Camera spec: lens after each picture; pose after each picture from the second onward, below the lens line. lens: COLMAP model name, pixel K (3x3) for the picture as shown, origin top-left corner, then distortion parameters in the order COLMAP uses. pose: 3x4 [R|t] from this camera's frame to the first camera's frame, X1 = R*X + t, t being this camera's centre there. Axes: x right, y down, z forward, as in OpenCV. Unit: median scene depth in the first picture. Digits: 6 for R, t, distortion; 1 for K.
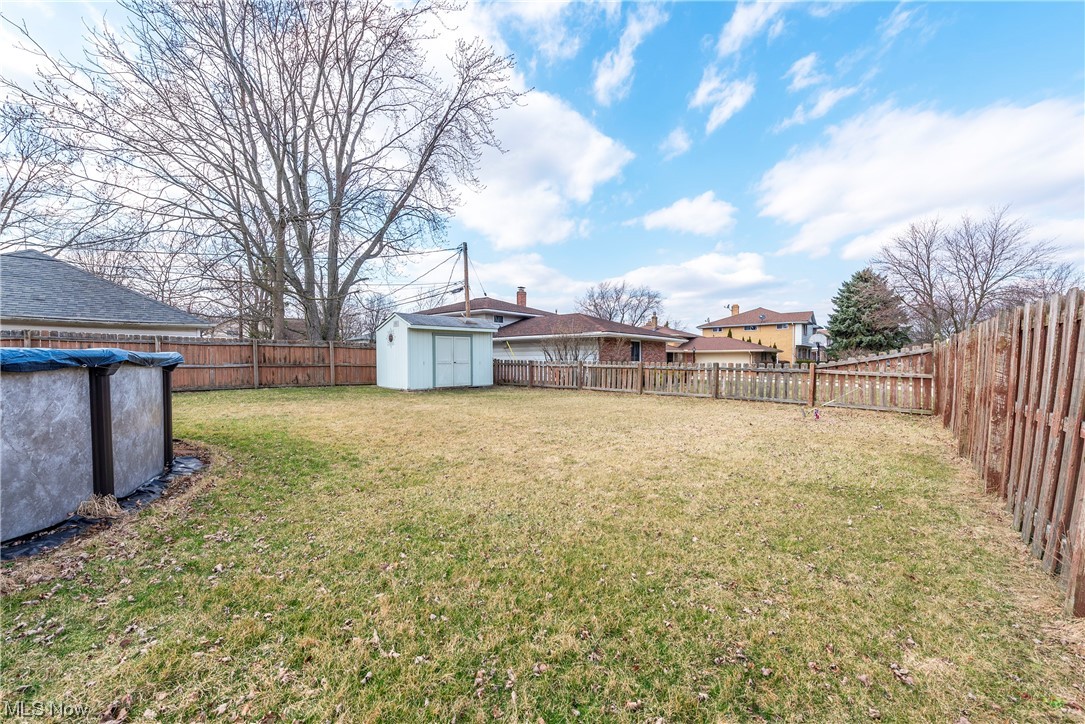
lens RADIAL K [[430.2, 0, 540.1], [0, 430.2, 365.7], [0, 0, 1]] dist [-0.002234, -0.000437]
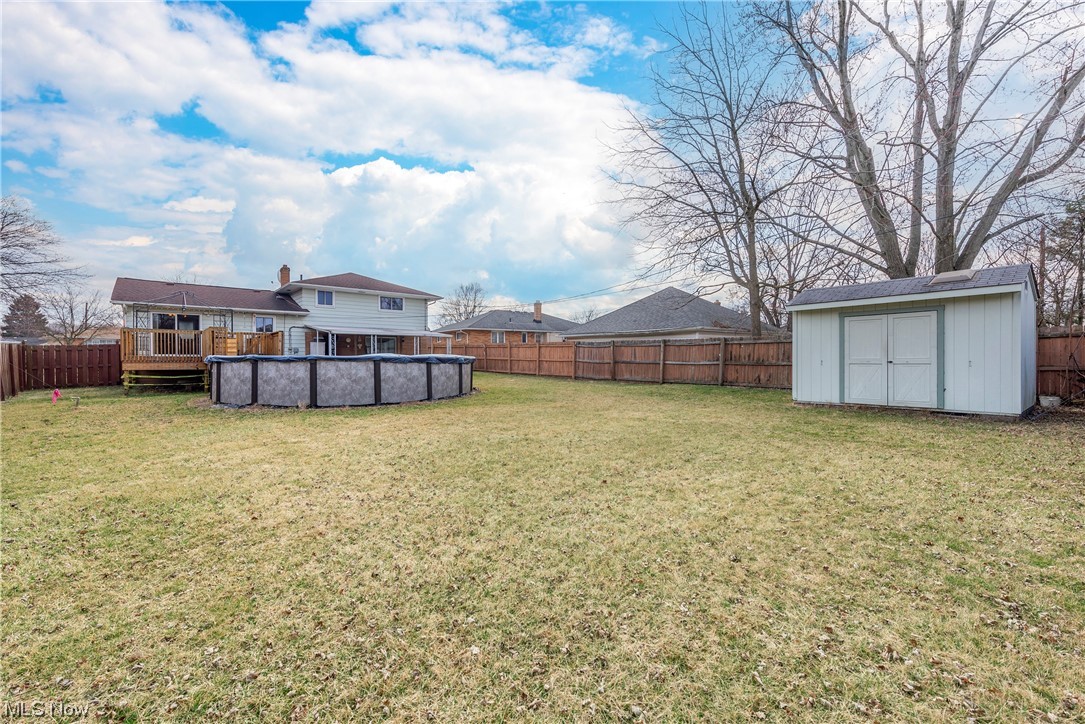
lens RADIAL K [[449.0, 0, 542.5], [0, 449.0, 362.0], [0, 0, 1]] dist [0.002924, 0.000225]
pose [[-0.092552, 0.007921, -0.995676, 0.387144], [-0.011124, 0.999898, 0.008989, -0.006865], [0.995646, 0.011908, -0.092454, 0.573010]]
